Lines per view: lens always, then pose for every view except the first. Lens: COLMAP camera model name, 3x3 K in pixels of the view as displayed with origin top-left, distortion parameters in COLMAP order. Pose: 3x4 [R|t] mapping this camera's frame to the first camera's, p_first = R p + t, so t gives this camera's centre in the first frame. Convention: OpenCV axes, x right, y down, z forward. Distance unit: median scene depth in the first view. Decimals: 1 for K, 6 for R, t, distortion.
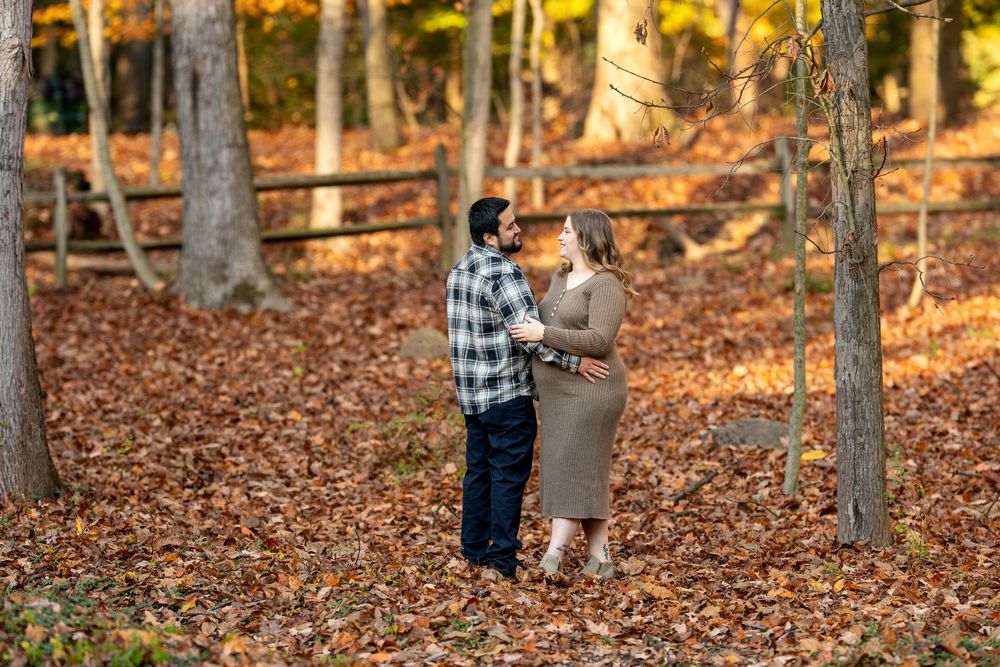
lens RADIAL K [[3964.7, 0, 500.0], [0, 3964.7, 333.5], [0, 0, 1]] dist [0.167083, -5.068558]
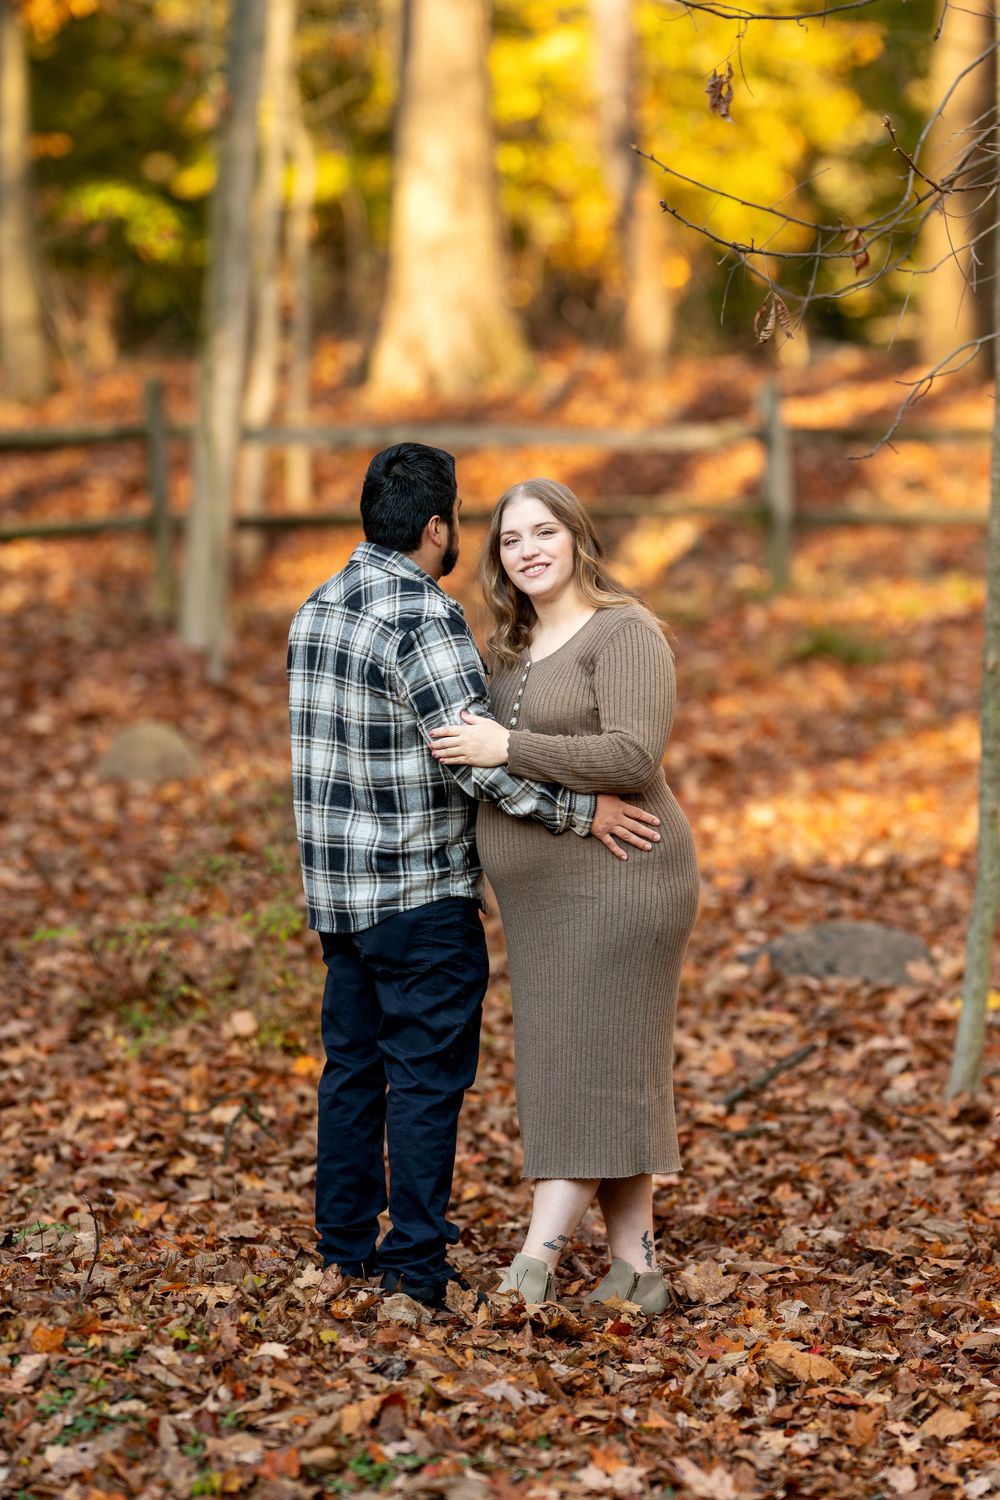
lens RADIAL K [[5497.0, 0, 525.1], [0, 5497.0, 749.0], [0, 0, 1]] dist [0.026000, 1.437502]
pose [[0.996774, 0.014207, 0.078994, -0.035439], [-0.014811, 0.999865, 0.007066, -0.005032], [-0.078883, -0.008214, 0.996850, 0.376271]]
